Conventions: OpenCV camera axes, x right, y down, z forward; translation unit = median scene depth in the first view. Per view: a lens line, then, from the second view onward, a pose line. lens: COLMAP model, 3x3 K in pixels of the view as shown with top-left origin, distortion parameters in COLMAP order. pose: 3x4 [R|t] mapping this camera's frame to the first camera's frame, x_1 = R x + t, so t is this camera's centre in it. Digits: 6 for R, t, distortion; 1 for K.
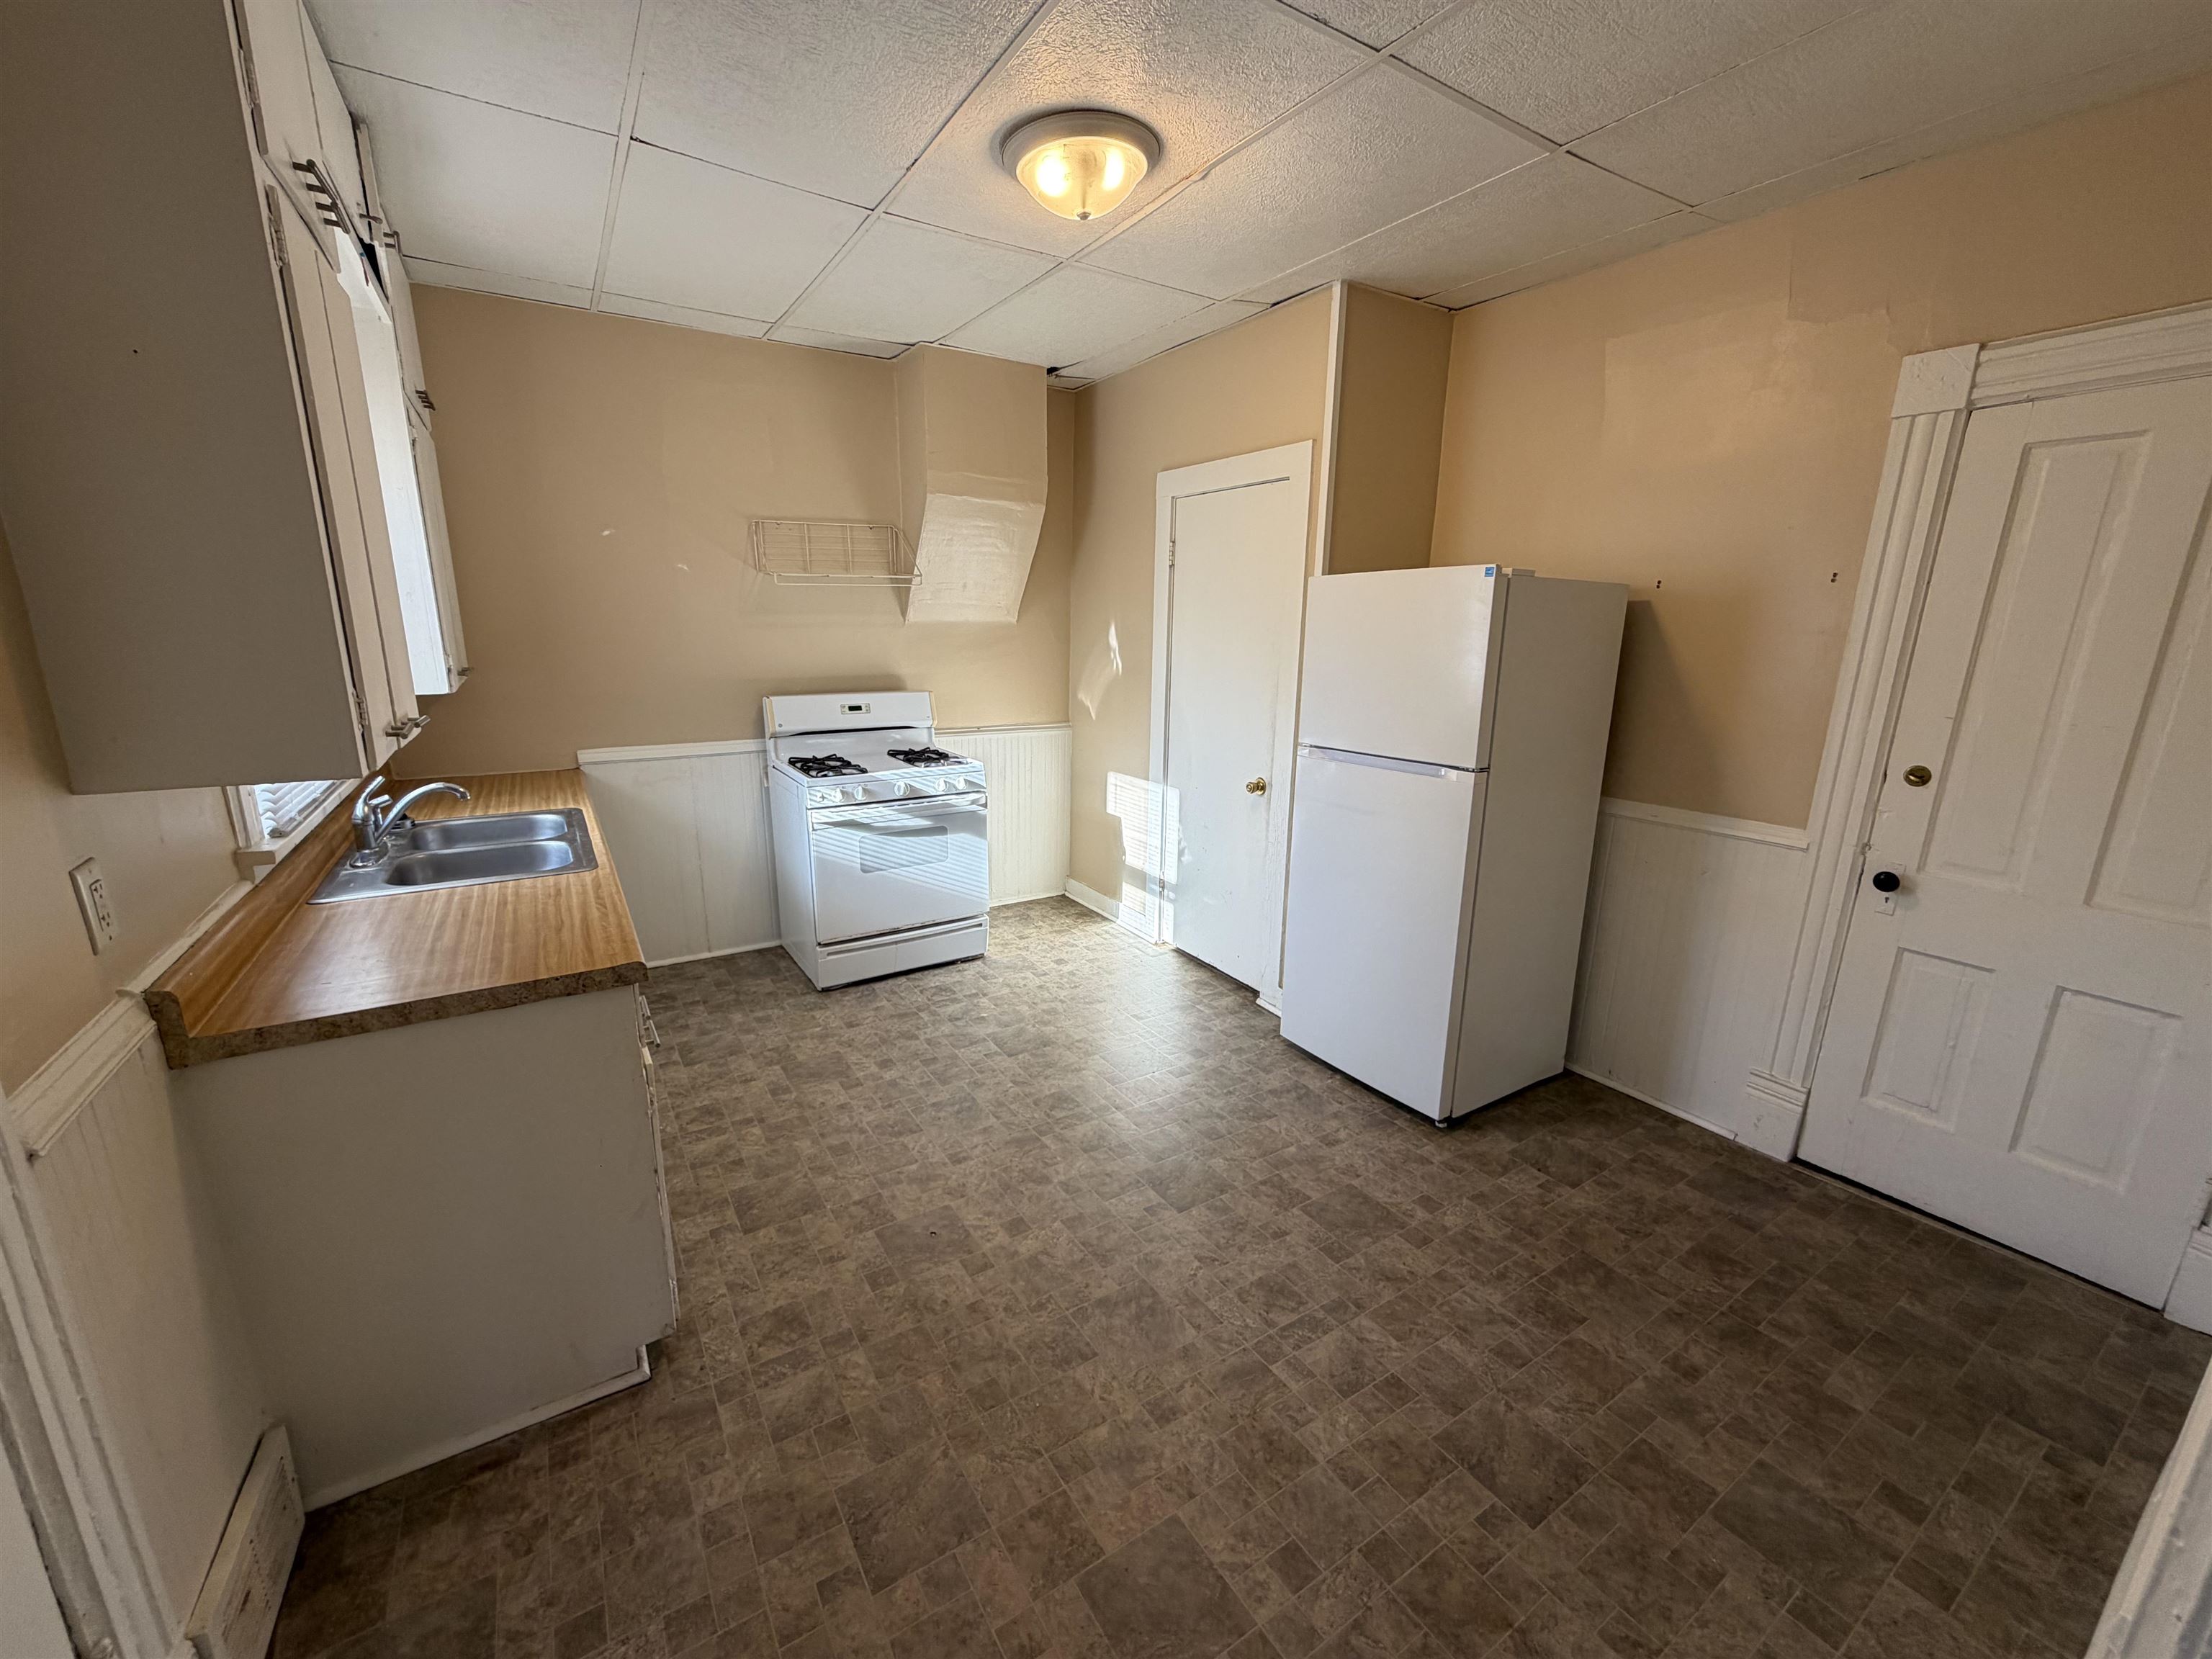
lens RADIAL K [[882.1, 0, 1104.3], [0, 882.1, 835.3], [0, 0, 1]] dist [-0.002726, 0.000462]
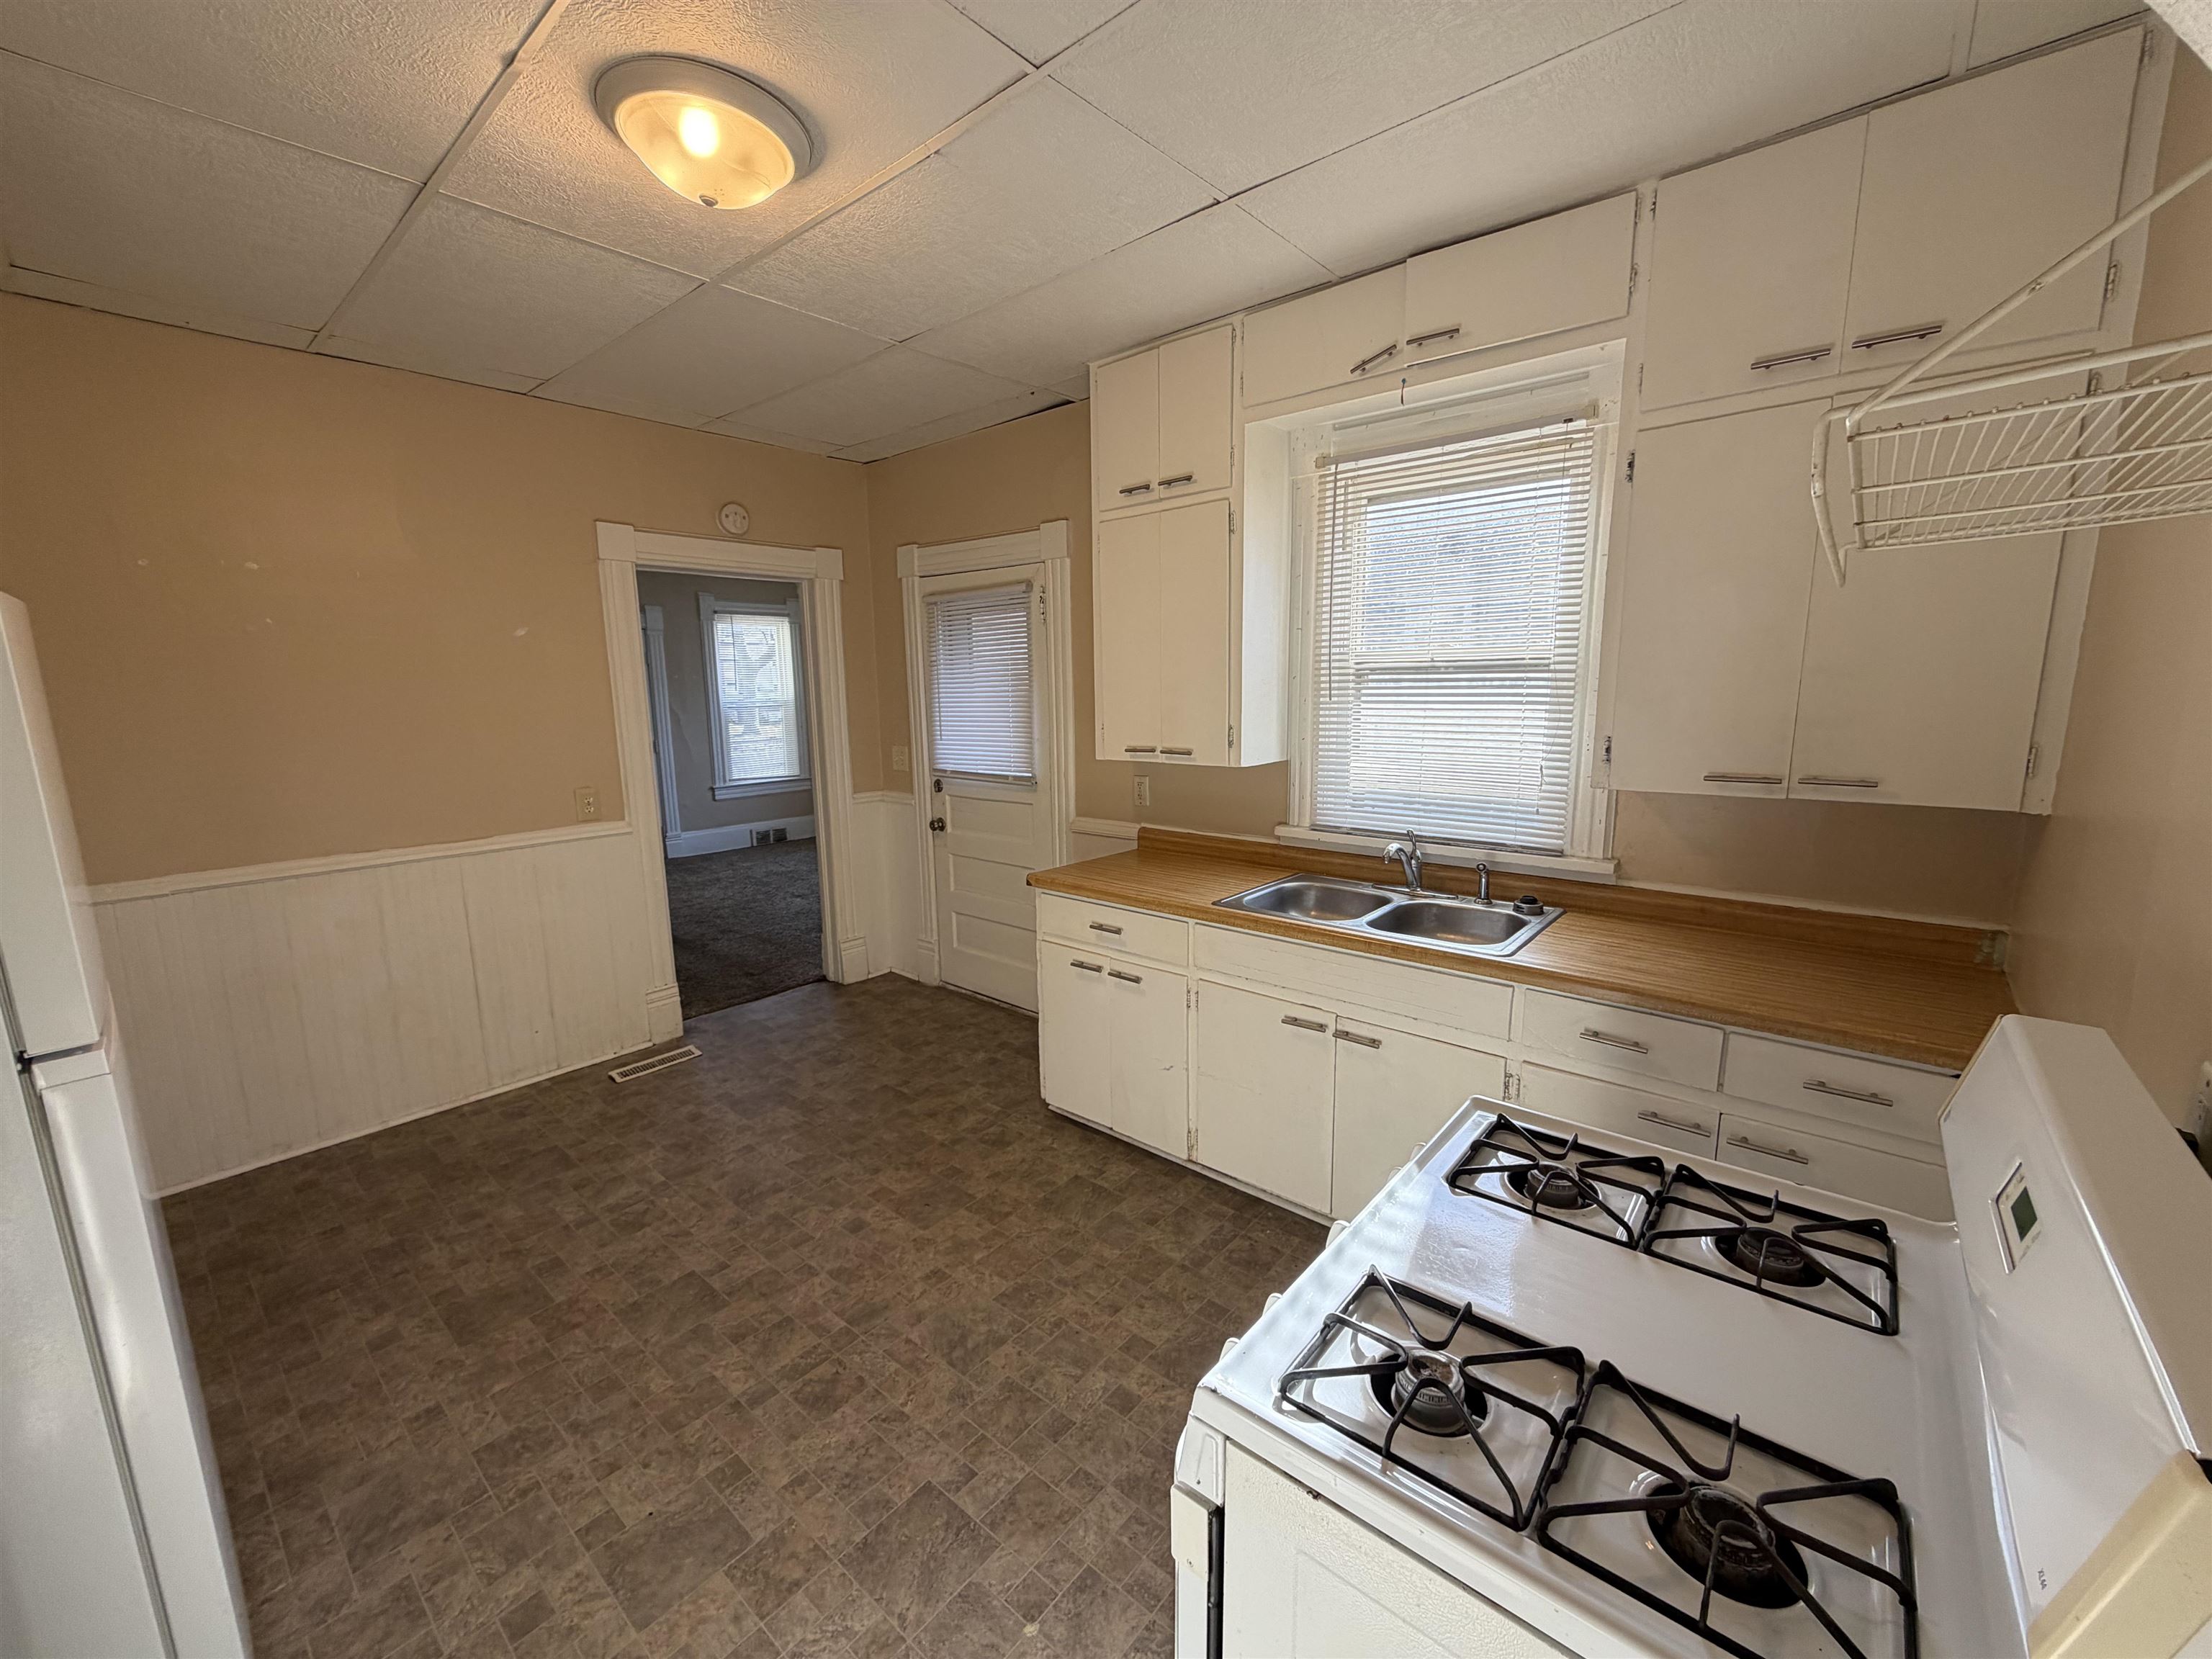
lens RADIAL K [[882.1, 0, 1104.2], [0, 882.1, 834.5], [0, 0, 1]] dist [-0.002726, 0.000462]
pose [[-0.956465, 0.046772, -0.288074, -0.104274], [-0.071027, 0.920091, 0.385210, -0.484570], [0.283071, 0.388901, -0.876713, 1.929370]]
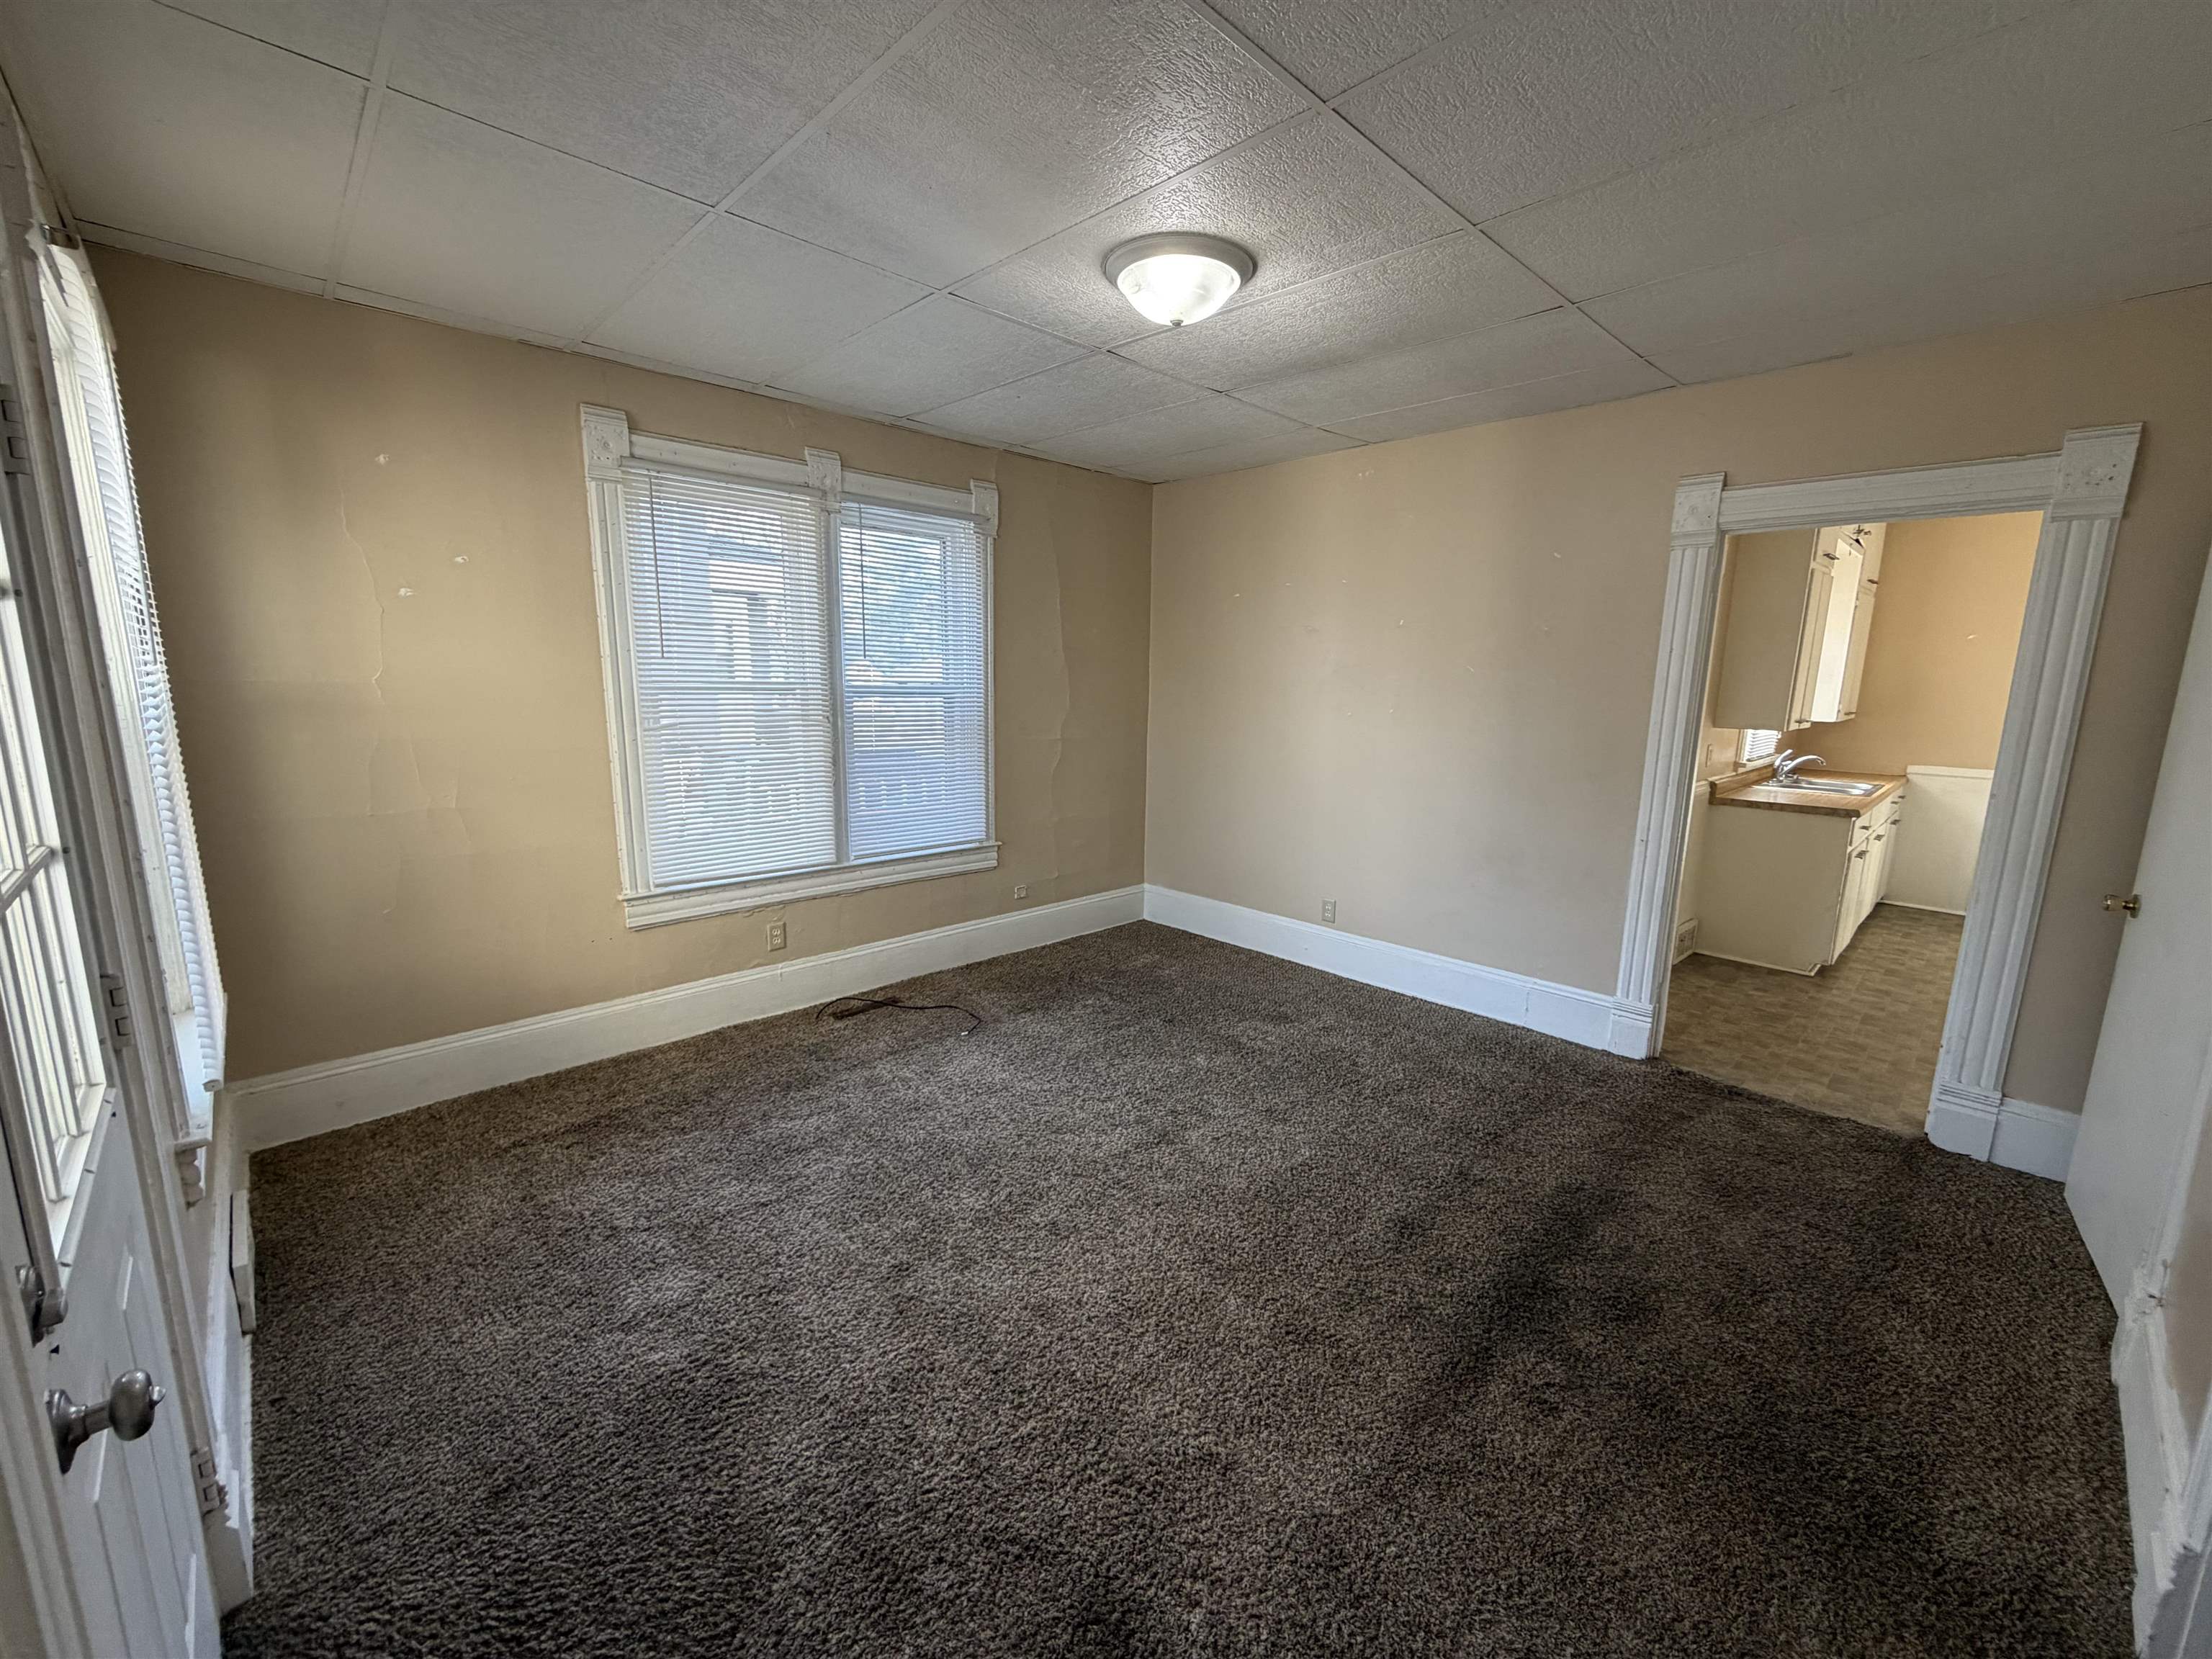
lens RADIAL K [[882.1, 0, 1103.7], [0, 882.1, 829.4], [0, 0, 1]] dist [-0.002726, 0.000462]
pose [[0.197518, 0.157233, -0.967608, 1.197994], [-0.248255, 0.962901, 0.105791, 0.358158], [0.948344, 0.219318, 0.229224, -1.317574]]
